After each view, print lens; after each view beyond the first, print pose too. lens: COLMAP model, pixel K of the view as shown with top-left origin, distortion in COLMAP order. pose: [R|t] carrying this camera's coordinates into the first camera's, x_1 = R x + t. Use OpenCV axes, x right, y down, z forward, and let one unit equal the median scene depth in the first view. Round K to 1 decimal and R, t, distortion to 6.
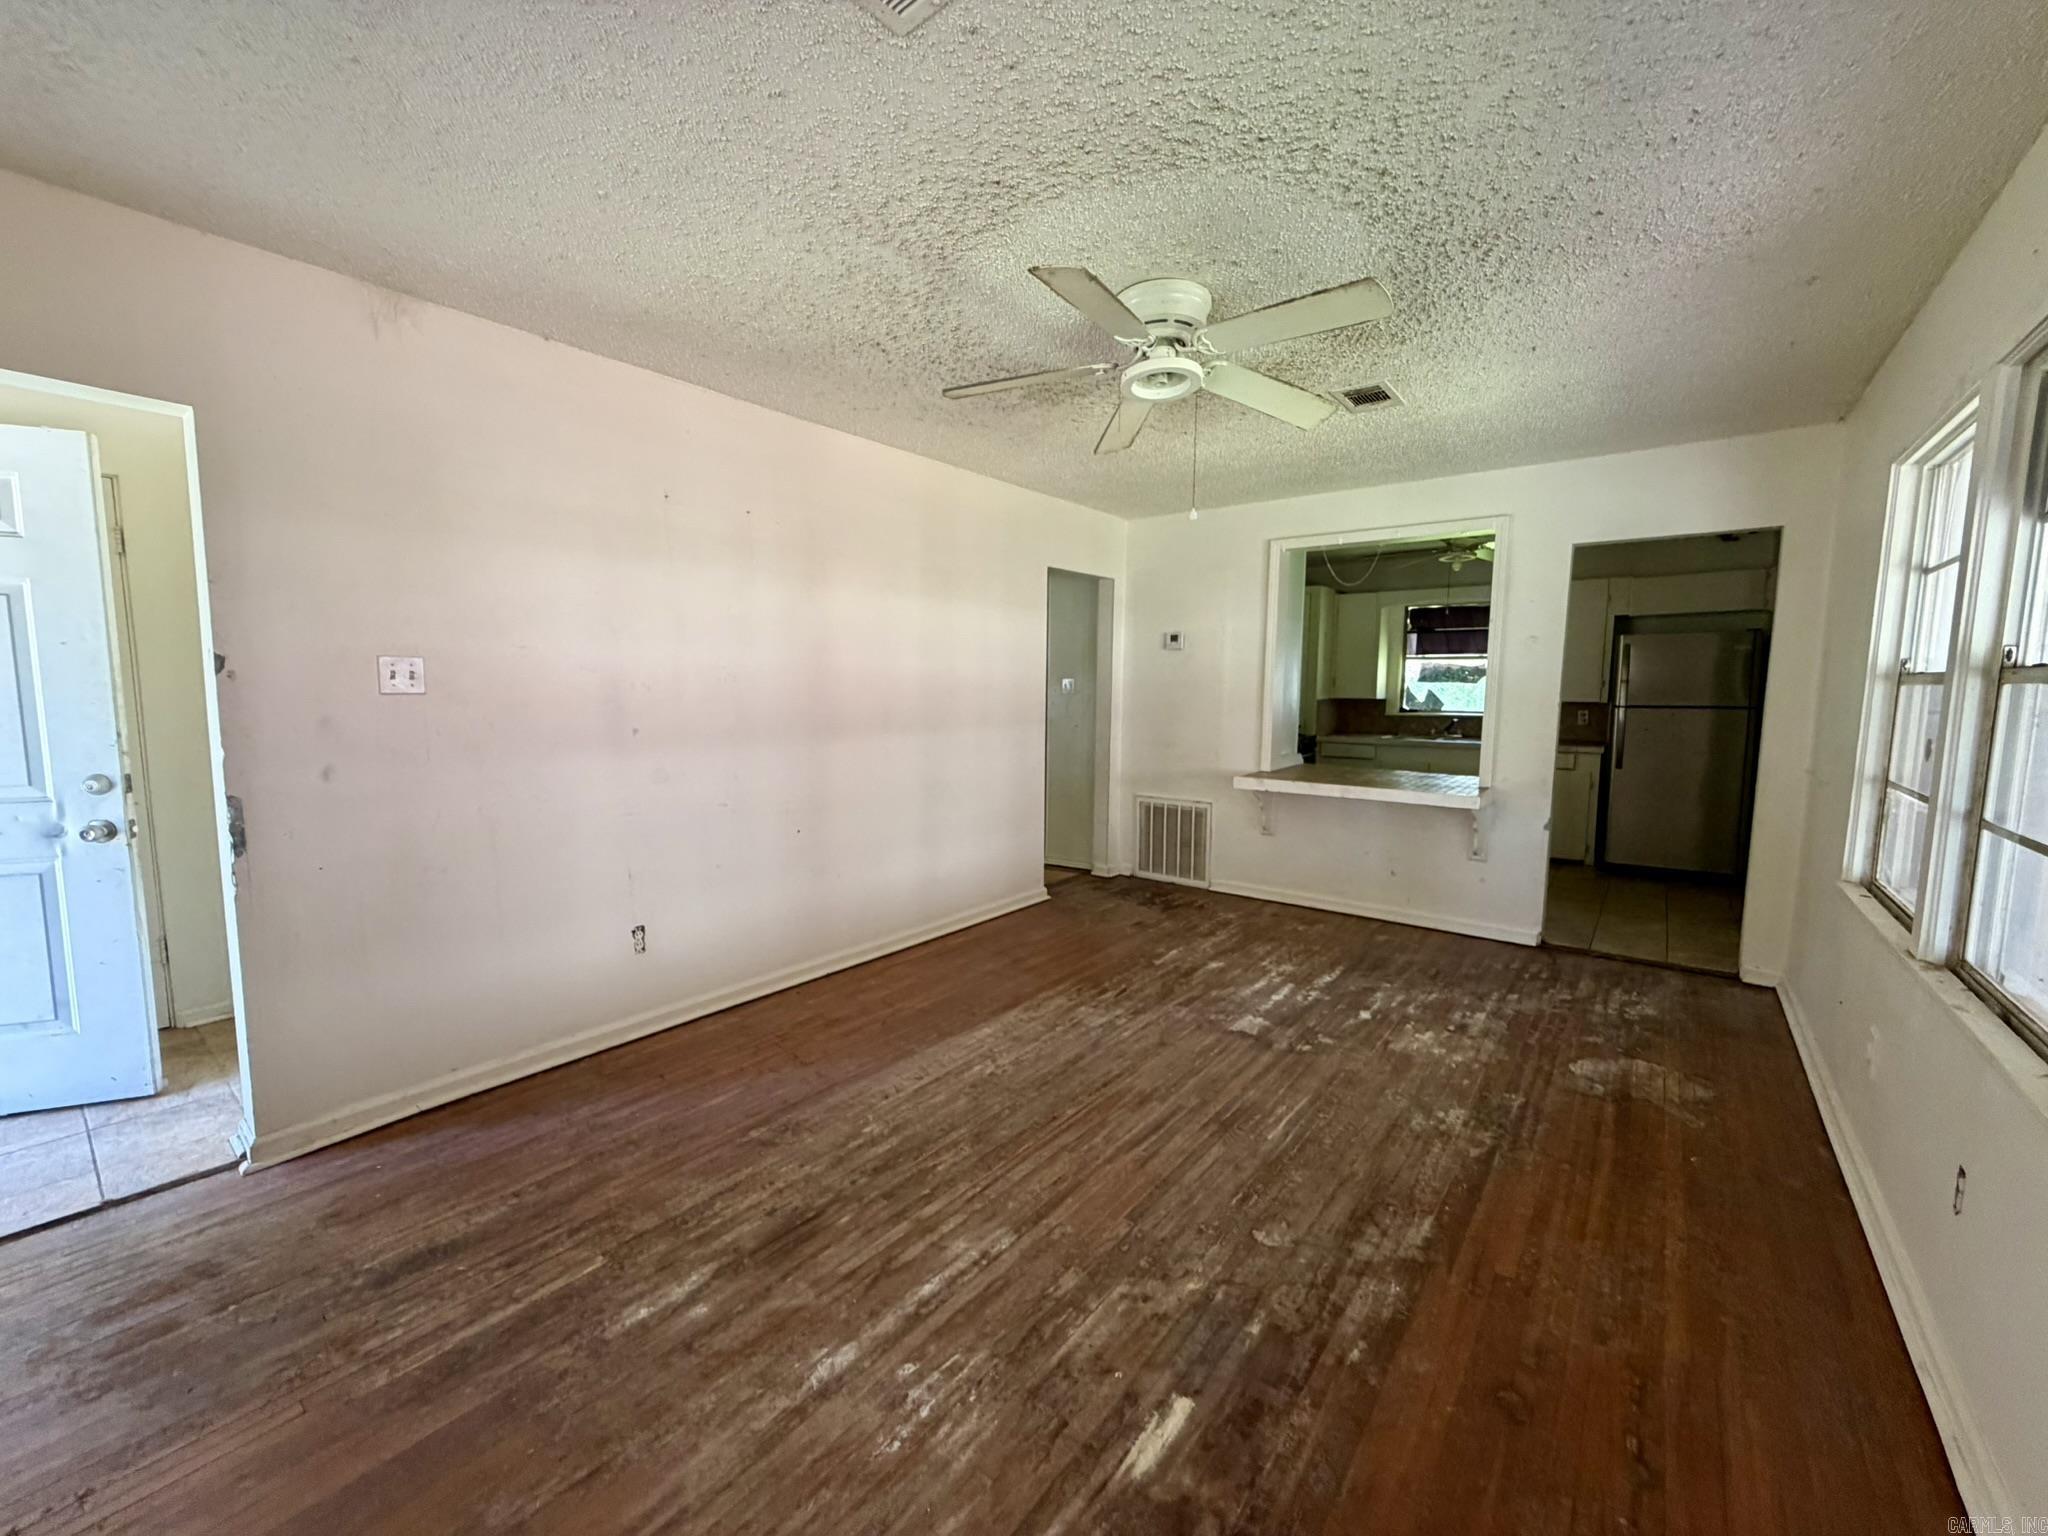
lens RADIAL K [[813.8, 0, 1017.3], [0, 813.8, 767.5], [0, 0, 1]] dist [0.001911, 0.000552]
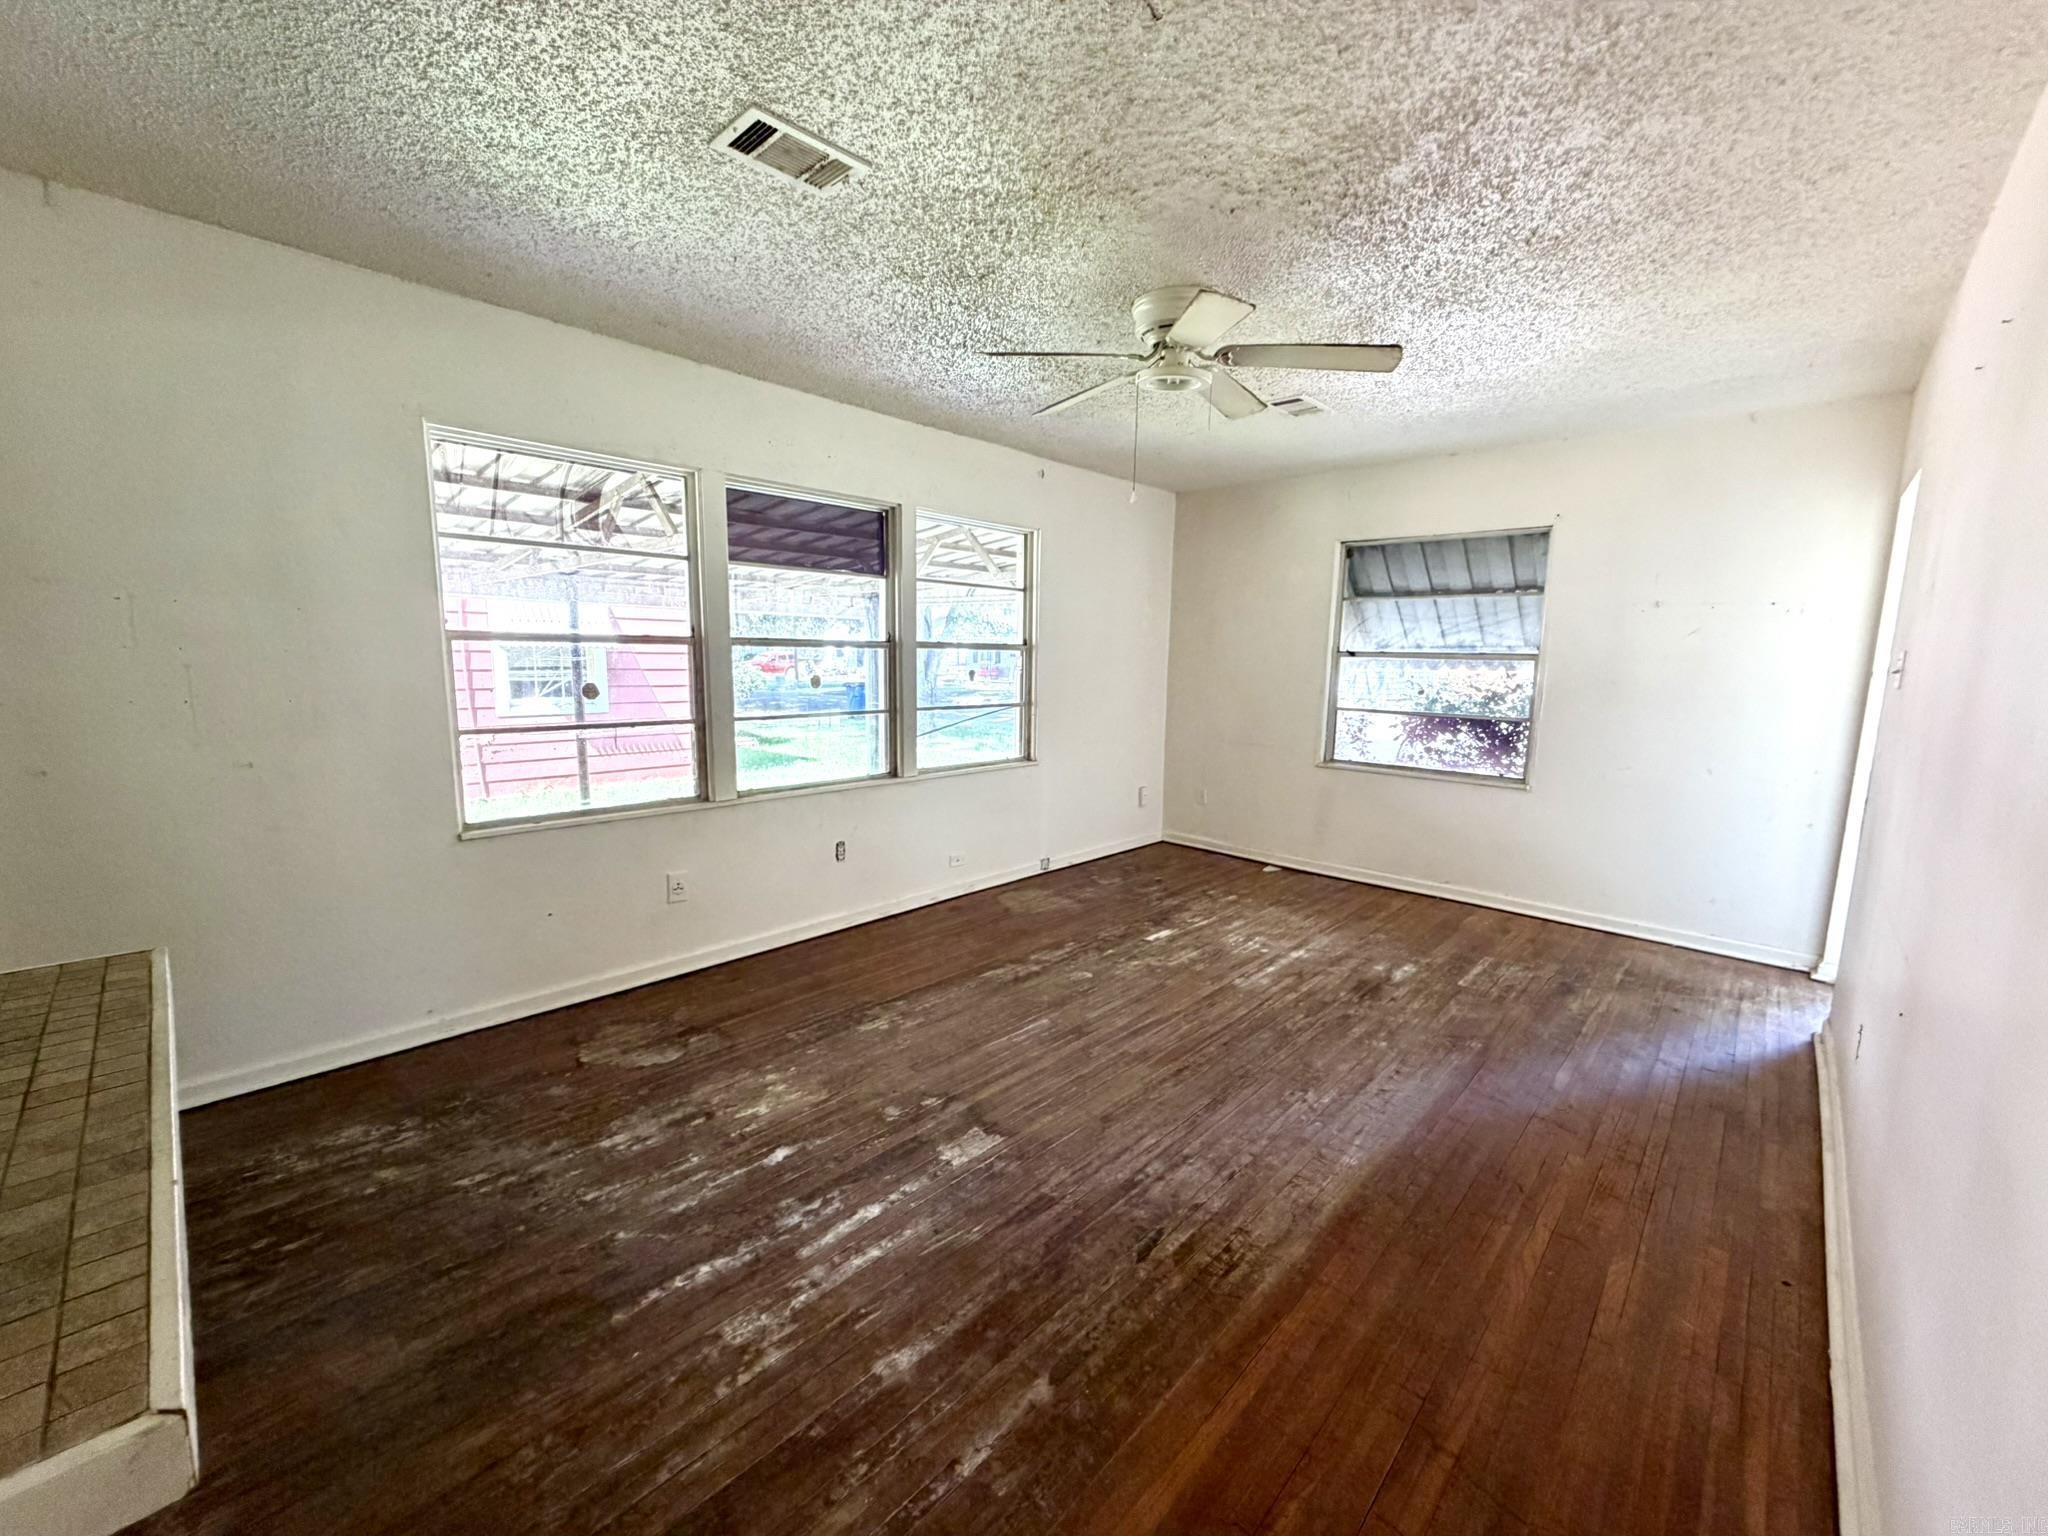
lens RADIAL K [[820.0, 0, 1024.0], [0, 820.0, 768.0], [0, 0, 1]] dist [-0.000107, -0.000195]
pose [[-0.996466, -0.038112, 0.074858, 0.224866], [-0.018946, 0.970159, 0.241728, -0.188657], [-0.081837, 0.239455, -0.967452, 1.802345]]
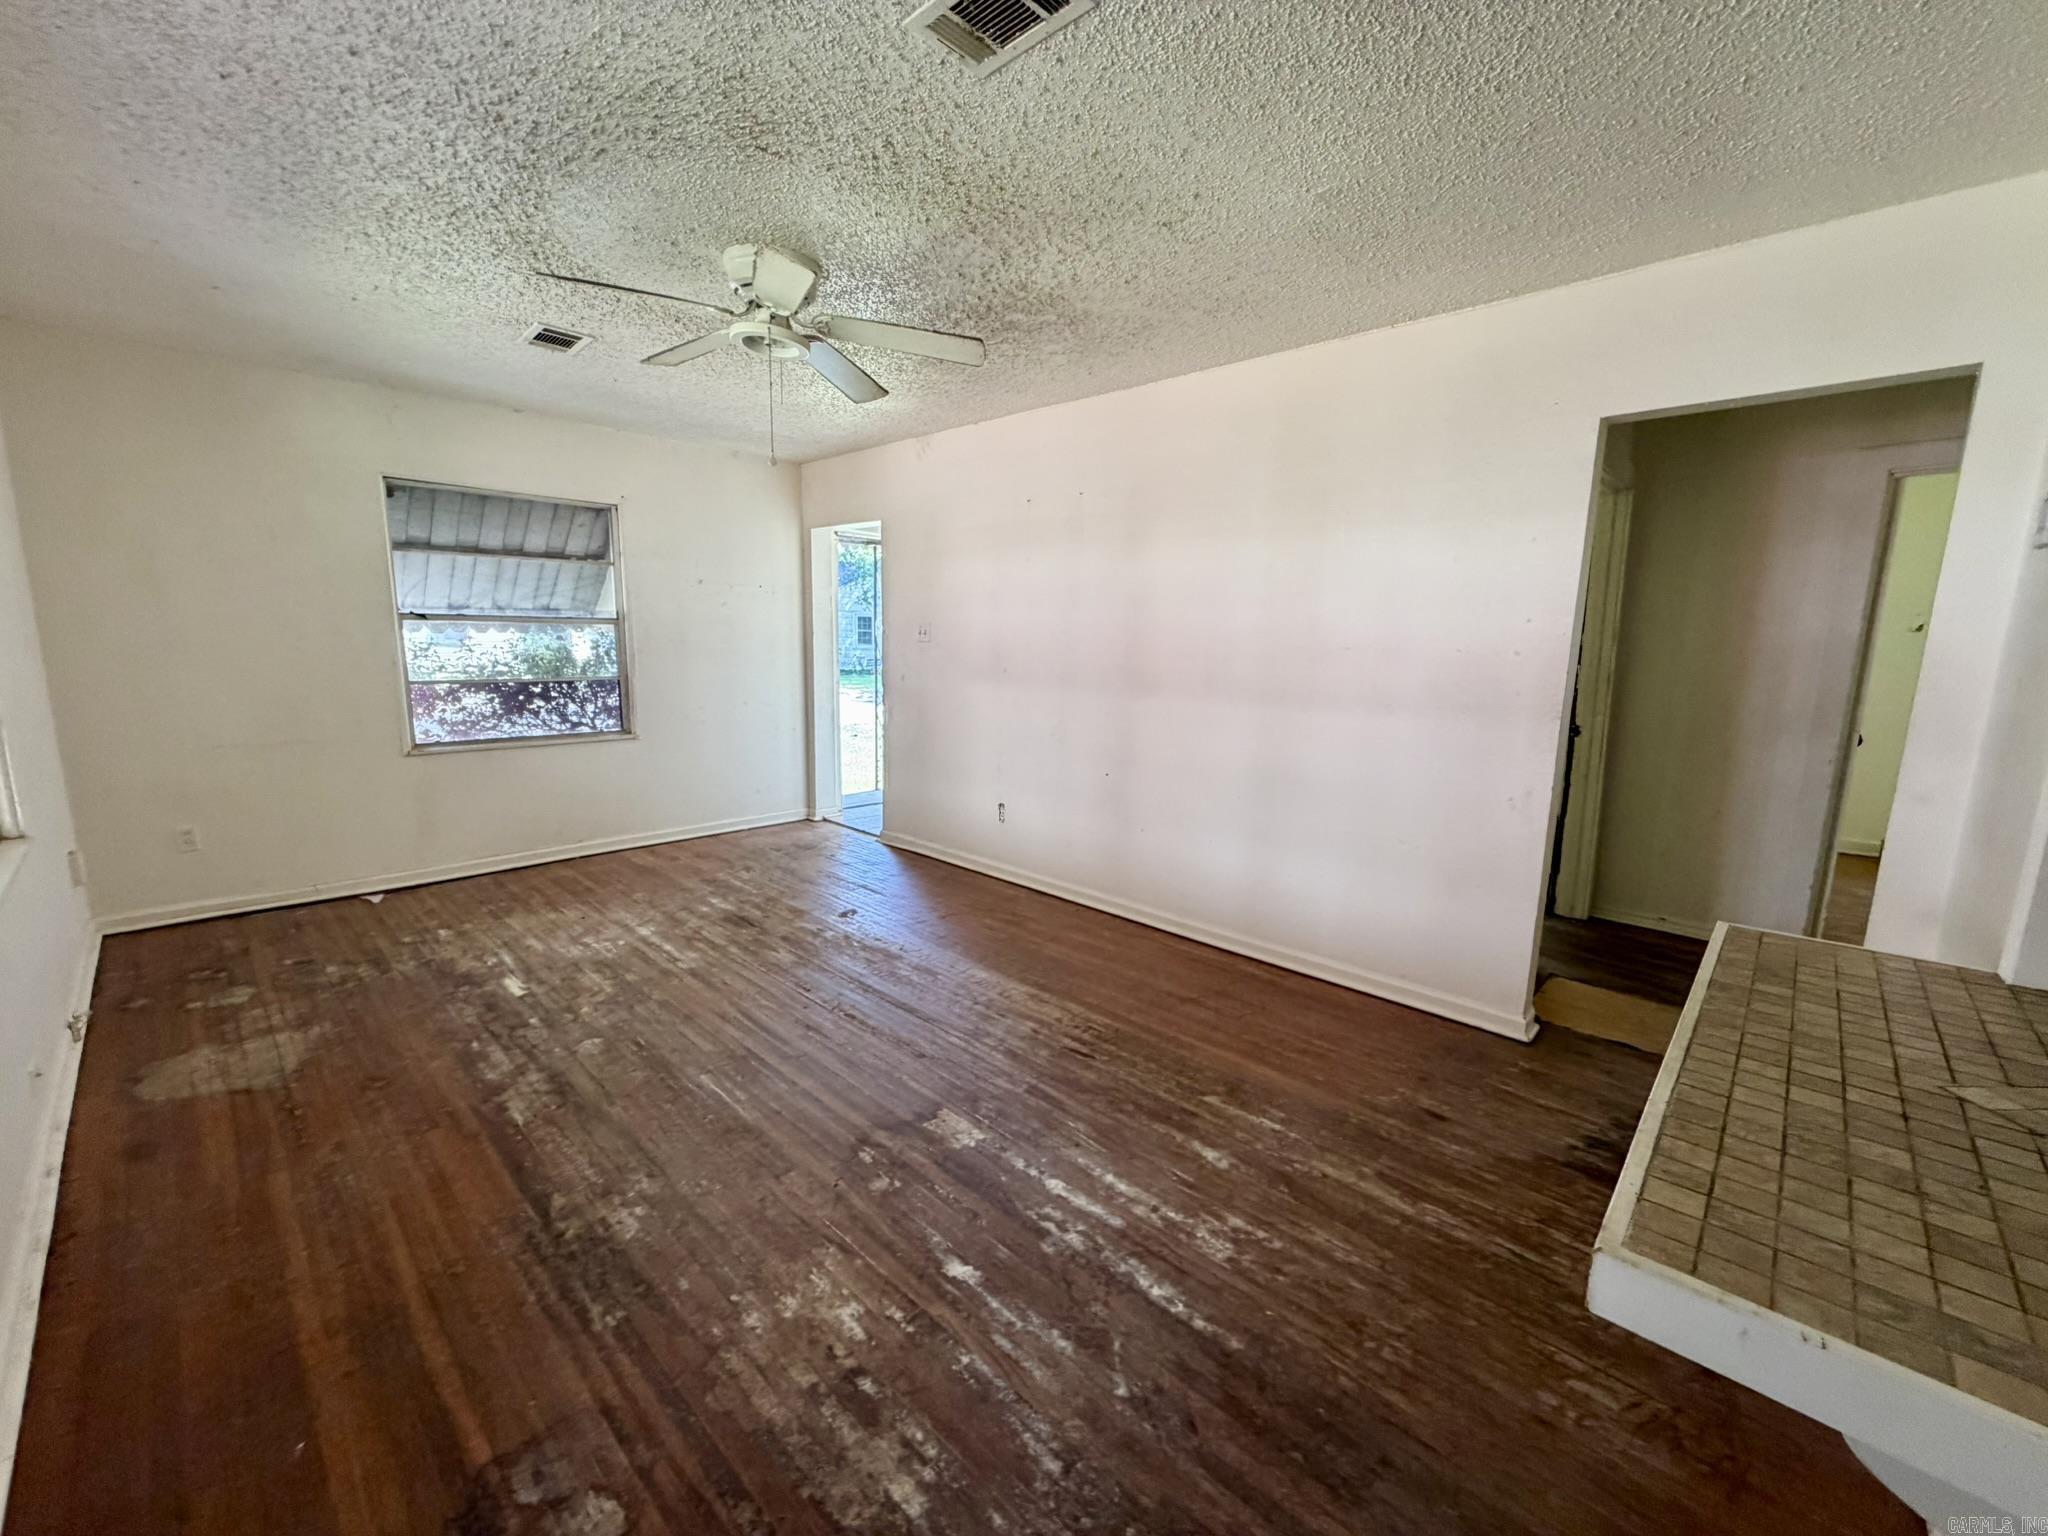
lens RADIAL K [[813.8, 0, 1017.3], [0, 813.8, 767.5], [0, 0, 1]] dist [0.001911, 0.000552]
pose [[-0.092809, 0.151547, -0.984083, 1.036246], [-0.123031, 0.979029, 0.162372, -0.119048], [0.988054, 0.136142, -0.072217, 1.198529]]
